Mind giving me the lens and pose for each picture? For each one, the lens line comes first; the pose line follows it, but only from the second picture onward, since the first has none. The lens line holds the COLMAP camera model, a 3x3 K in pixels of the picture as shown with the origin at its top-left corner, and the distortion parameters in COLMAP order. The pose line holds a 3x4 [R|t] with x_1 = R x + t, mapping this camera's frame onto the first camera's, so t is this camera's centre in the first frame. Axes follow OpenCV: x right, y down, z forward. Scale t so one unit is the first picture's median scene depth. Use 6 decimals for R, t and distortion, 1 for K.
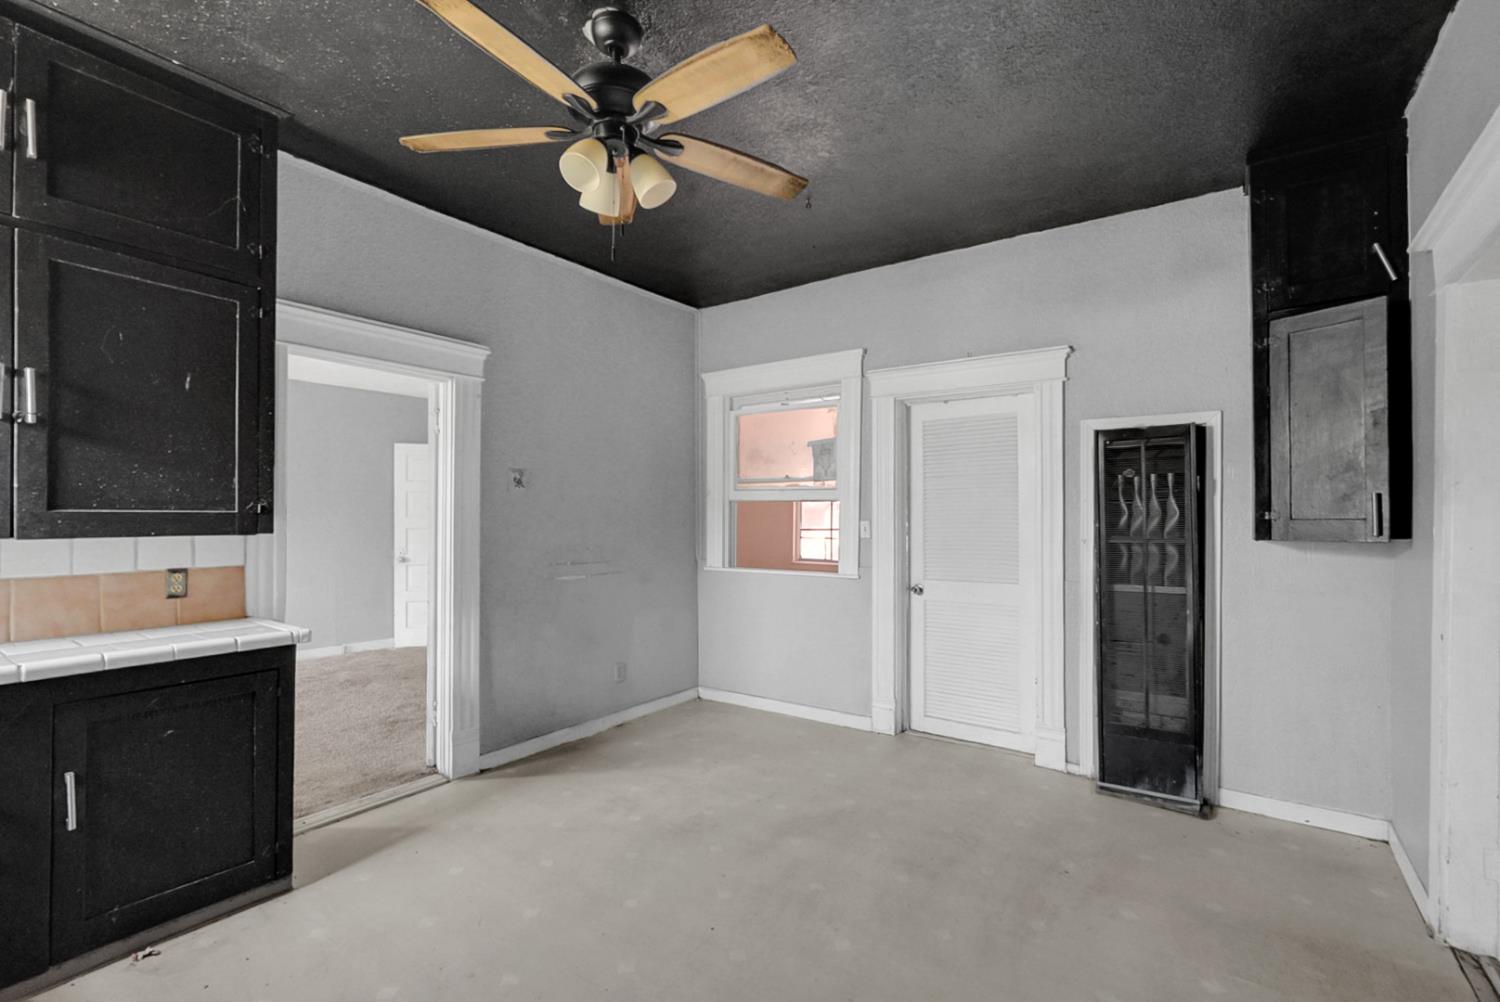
lens RADIAL K [[664.5, 0, 758.8], [0, 664.5, 513.3], [0, 0, 1]] dist [-0.001244, 0.000225]
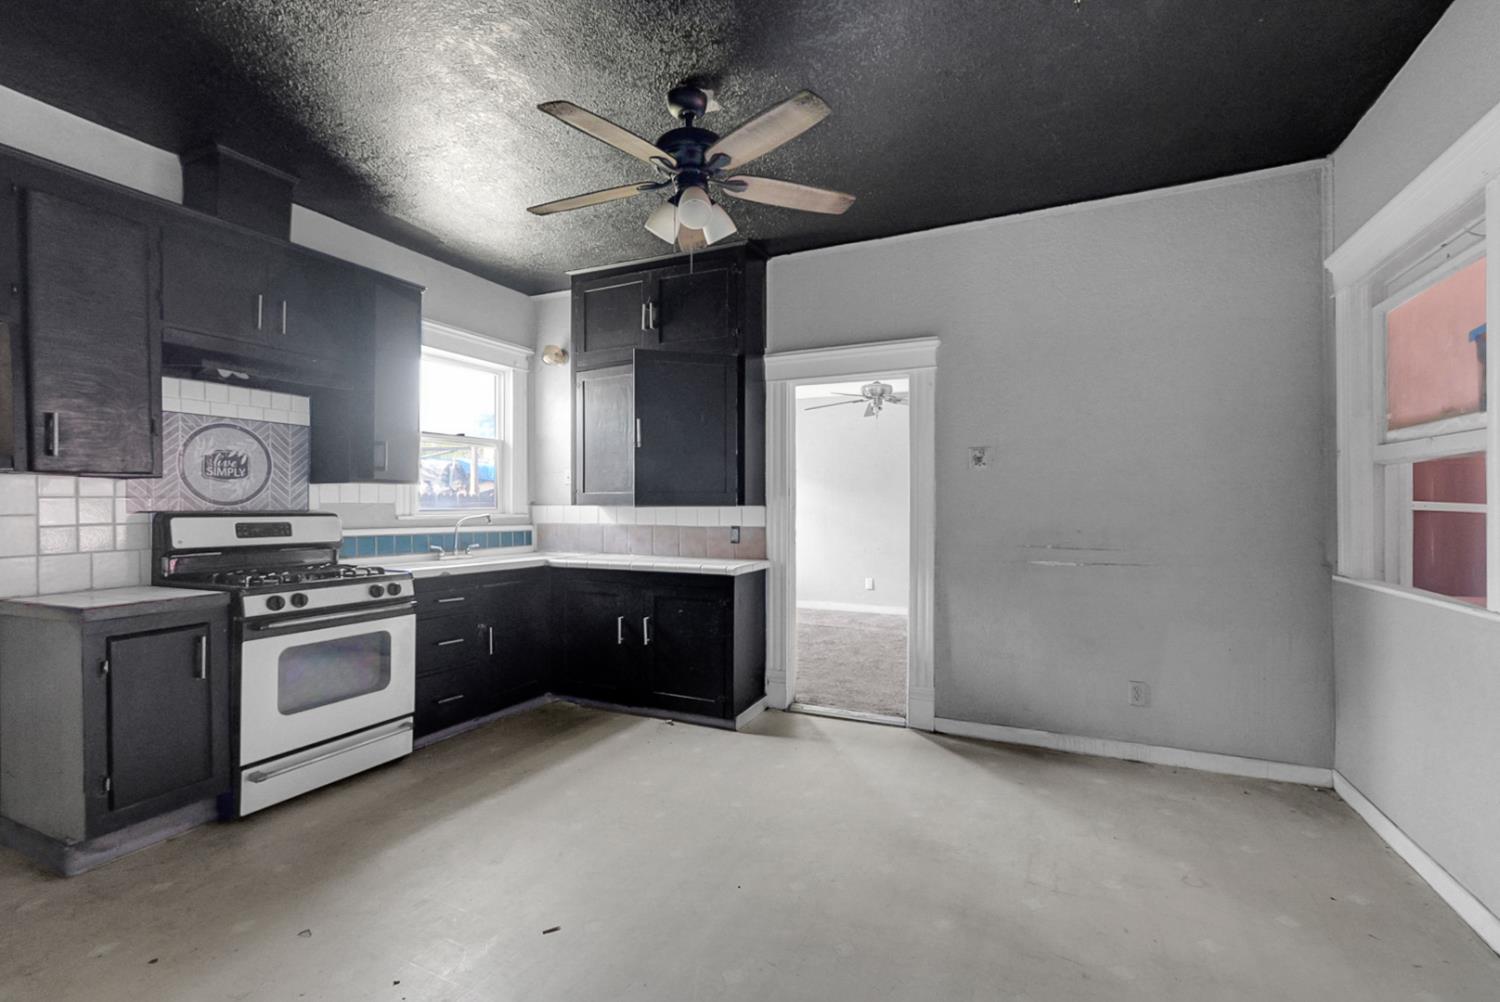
lens RADIAL K [[664.5, 0, 756.9], [0, 664.5, 499.6], [0, 0, 1]] dist [-0.001244, 0.000225]
pose [[0.182360, -0.010189, -0.983179, 0.603310], [0.004369, 0.999945, -0.009553, 0.021921], [0.983222, -0.002554, 0.182394, 0.532029]]
